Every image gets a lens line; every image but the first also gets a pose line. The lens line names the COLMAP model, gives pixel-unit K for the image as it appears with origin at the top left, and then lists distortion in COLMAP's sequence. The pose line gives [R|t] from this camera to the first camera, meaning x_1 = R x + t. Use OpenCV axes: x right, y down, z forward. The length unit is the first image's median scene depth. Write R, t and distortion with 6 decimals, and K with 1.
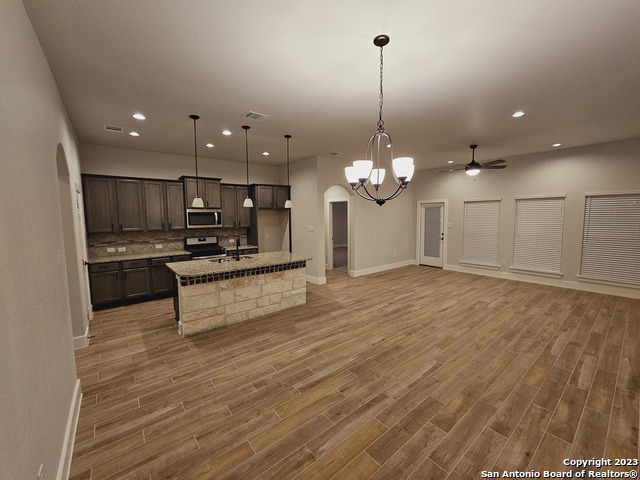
lens RADIAL K [[261.9, 0, 317.5], [0, 261.9, 238.6], [0, 0, 1]] dist [-0.003403, -0.000299]
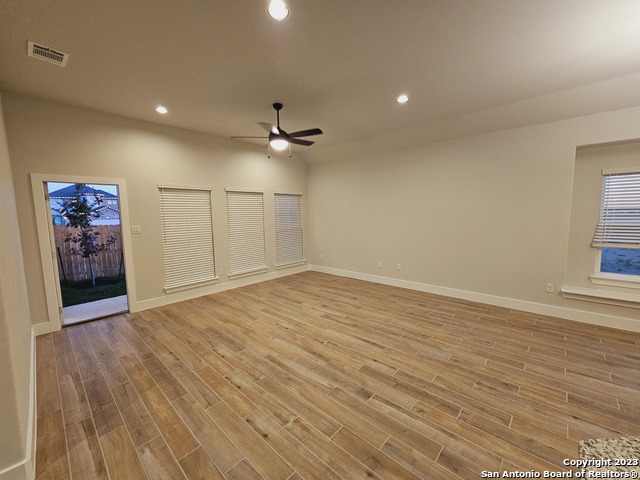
lens RADIAL K [[261.9, 0, 317.5], [0, 261.9, 238.6], [0, 0, 1]] dist [-0.003403, -0.000299]
pose [[-0.145688, -0.082580, 0.985878, -0.154975], [0.104134, 0.989695, 0.098288, -0.084723], [-0.983835, 0.116983, -0.135588, 1.329214]]
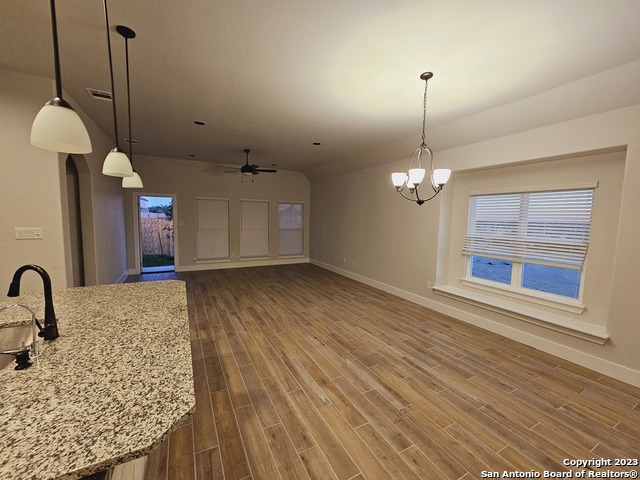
lens RADIAL K [[261.9, 0, 317.5], [0, 261.9, 238.6], [0, 0, 1]] dist [-0.003403, -0.000299]
pose [[0.188150, -0.068645, 0.979738, -0.585468], [0.062524, 0.996368, 0.057803, -0.036258], [-0.980148, 0.050382, 0.191759, 0.664619]]
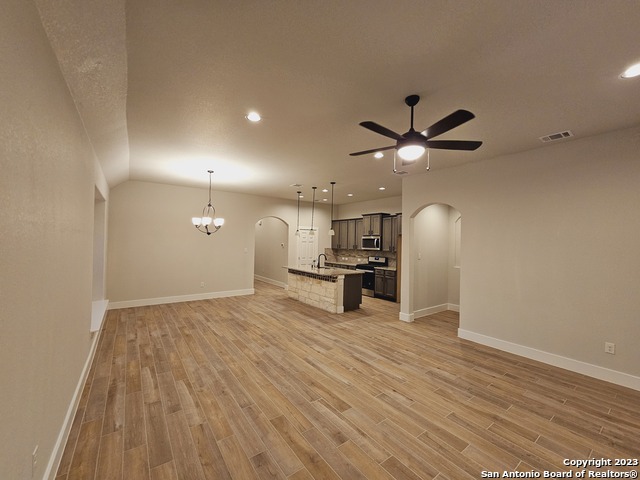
lens RADIAL K [[261.9, 0, 317.5], [0, 261.9, 238.6], [0, 0, 1]] dist [-0.003403, -0.000299]
pose [[-0.050162, -0.002300, -0.998738, 1.395243], [-0.103072, 0.994670, 0.002887, -0.108589], [0.993408, 0.103086, -0.050131, 1.132396]]
